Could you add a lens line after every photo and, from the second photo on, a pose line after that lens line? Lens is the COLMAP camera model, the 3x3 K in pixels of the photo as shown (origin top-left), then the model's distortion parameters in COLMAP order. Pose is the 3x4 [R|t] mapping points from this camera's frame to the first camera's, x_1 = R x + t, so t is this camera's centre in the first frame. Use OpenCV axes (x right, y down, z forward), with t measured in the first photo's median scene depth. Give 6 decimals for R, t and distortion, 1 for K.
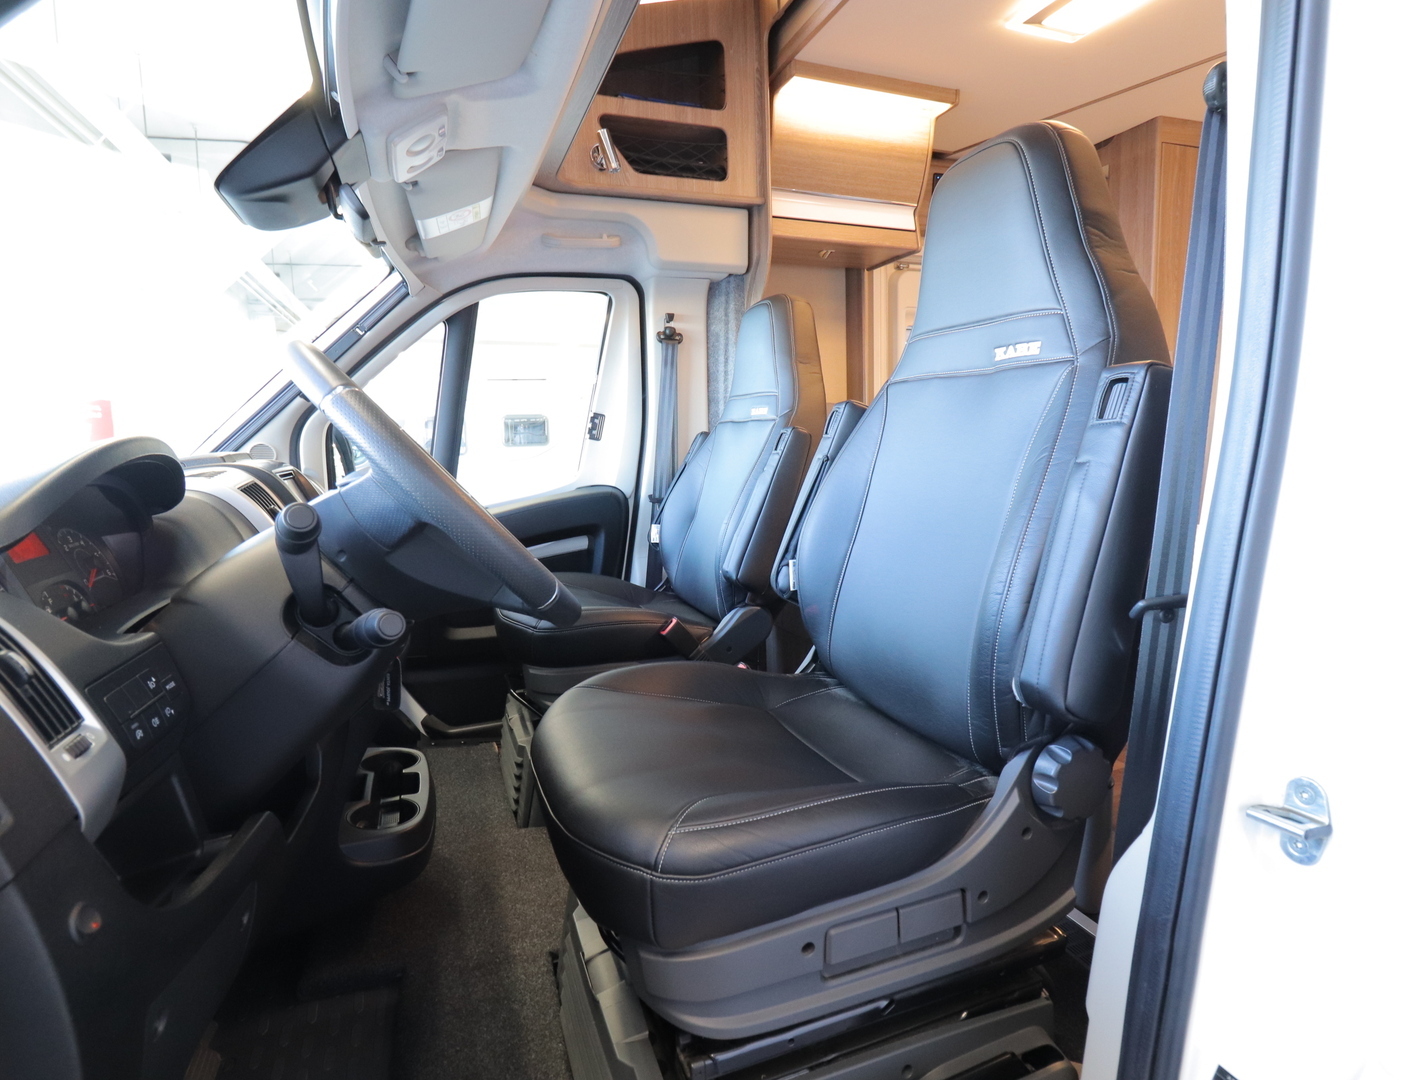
lens RADIAL K [[761.3, 0, 716.6], [0, 761.3, 538.9], [0, 0, 1]] dist [0.004220, -0.002938]
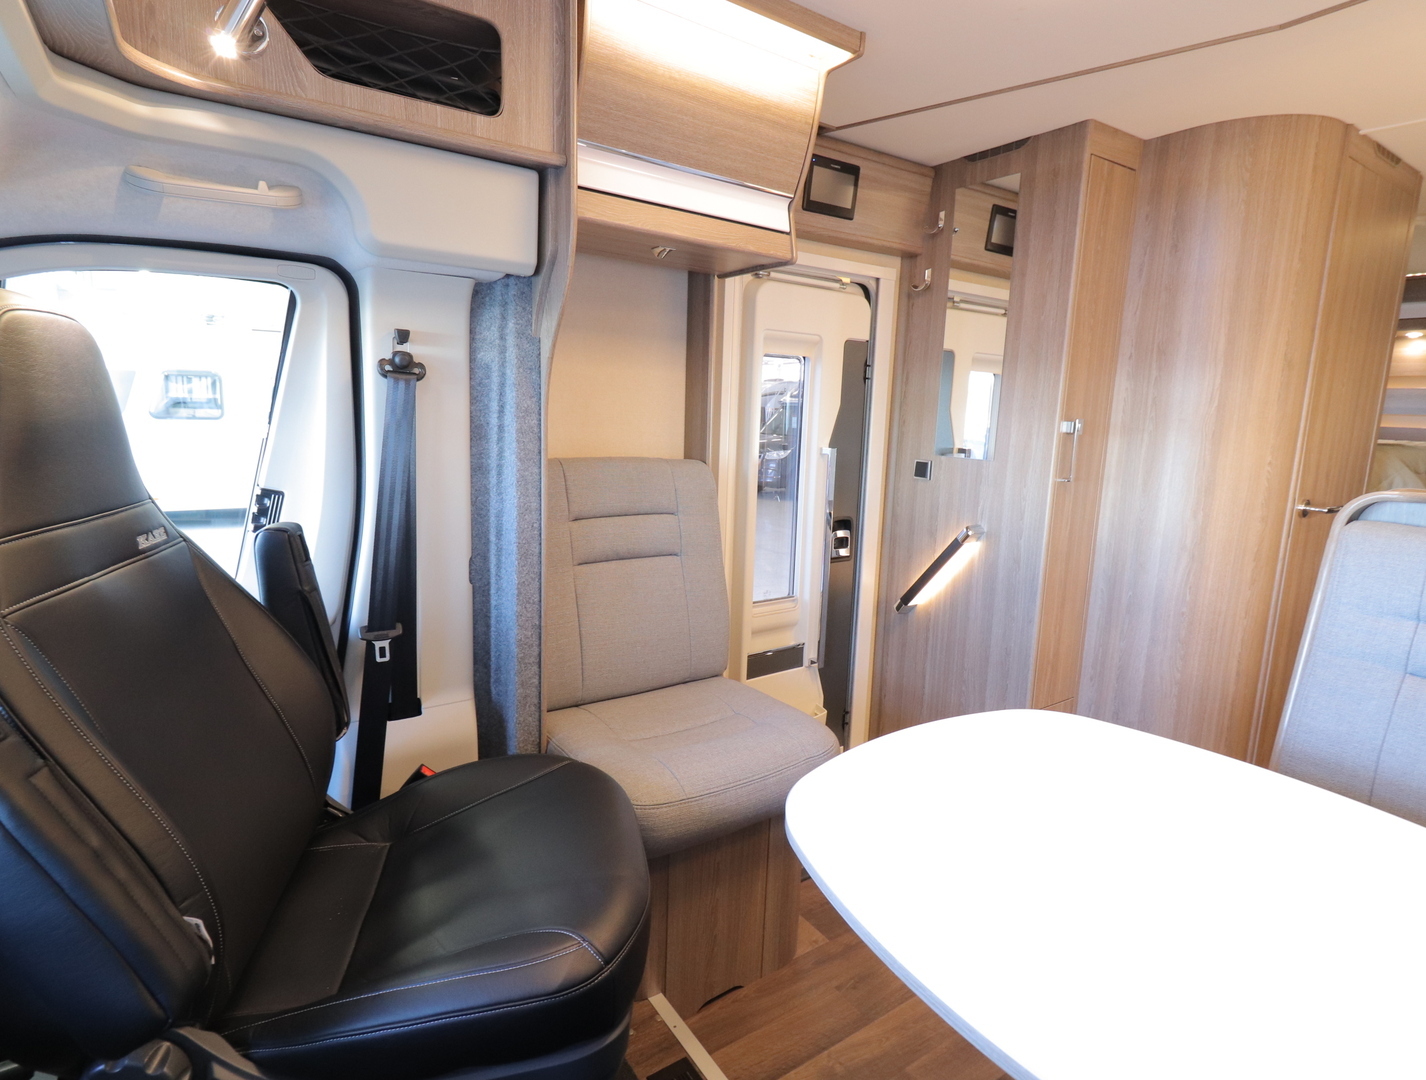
lens RADIAL K [[761.3, 0, 715.3], [0, 761.3, 534.4], [0, 0, 1]] dist [0.004220, -0.002938]
pose [[0.973076, 0.023690, 0.229262, 0.043748], [-0.031504, 0.999039, 0.030485, -0.159365], [-0.228320, -0.036887, 0.972887, 0.351444]]
